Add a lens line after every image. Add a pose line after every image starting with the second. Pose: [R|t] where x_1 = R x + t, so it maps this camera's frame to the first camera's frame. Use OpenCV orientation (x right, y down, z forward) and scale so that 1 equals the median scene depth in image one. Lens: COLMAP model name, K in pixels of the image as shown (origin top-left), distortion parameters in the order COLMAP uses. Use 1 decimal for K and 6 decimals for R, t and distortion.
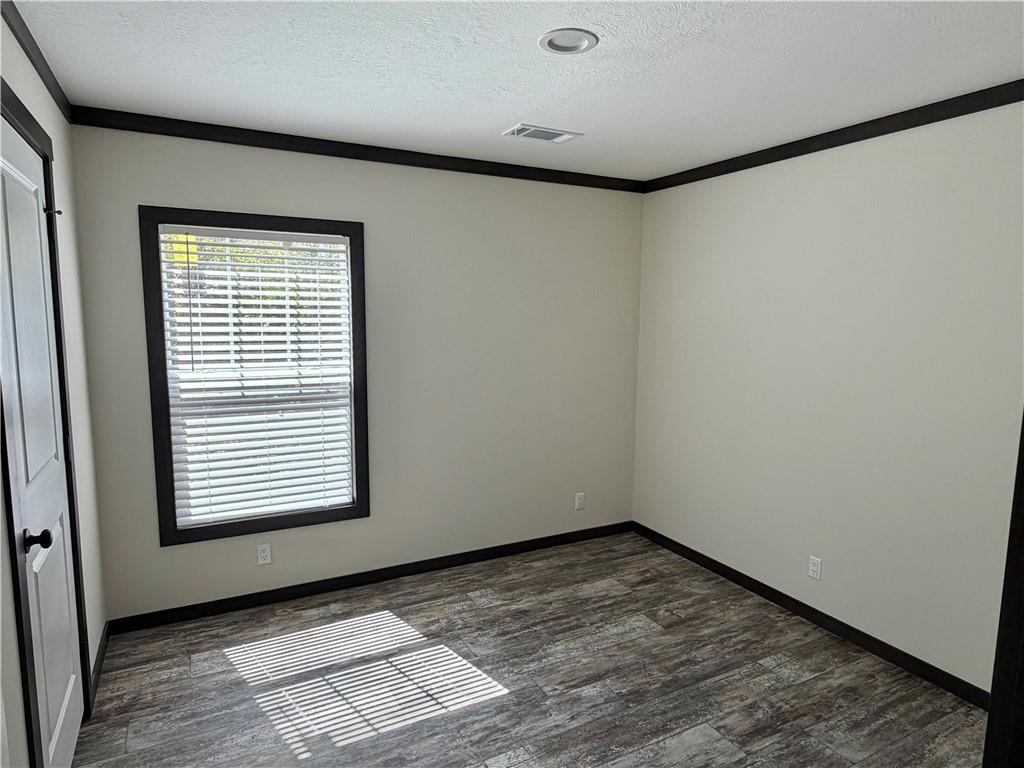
lens RADIAL K [[677.3, 0, 510.8], [0, 677.3, 398.9], [0, 0, 1]] dist [-0.000971, -0.001470]
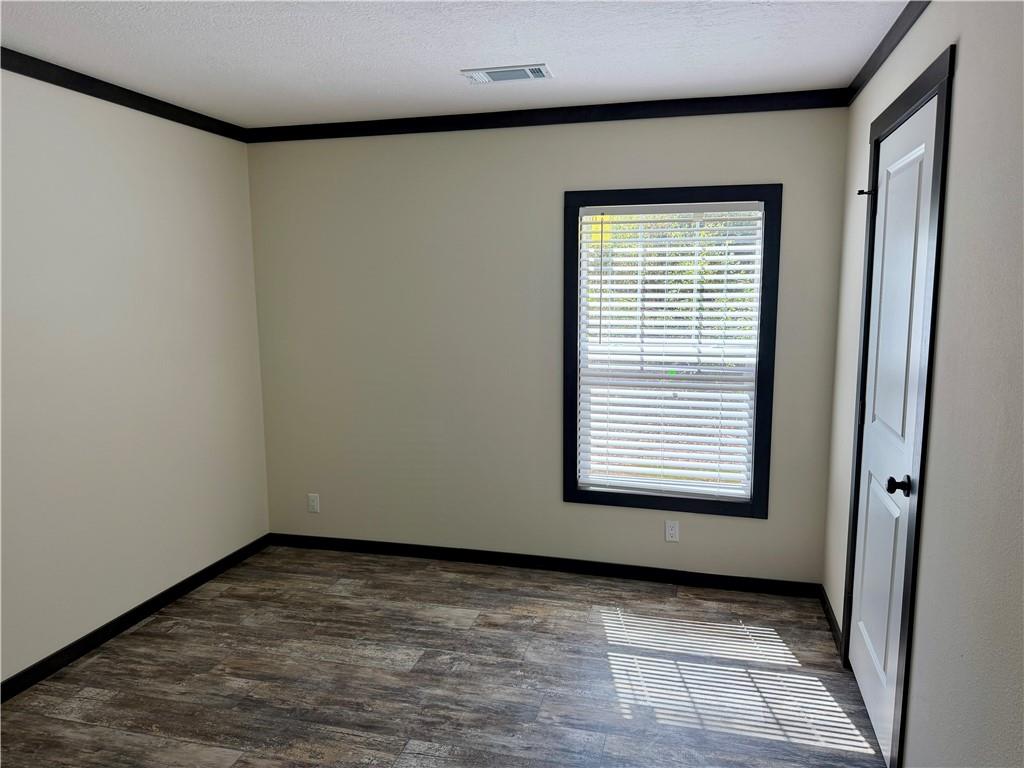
lens RADIAL K [[723.3, 0, 512.0], [0, 723.3, 384.0], [0, 0, 1]] dist [0.036955, -0.003627]
pose [[0.709209, 0.089692, -0.699269, 0.228839], [-0.075636, 0.995829, 0.051019, -0.025130], [0.700929, 0.016707, 0.713035, 0.091204]]
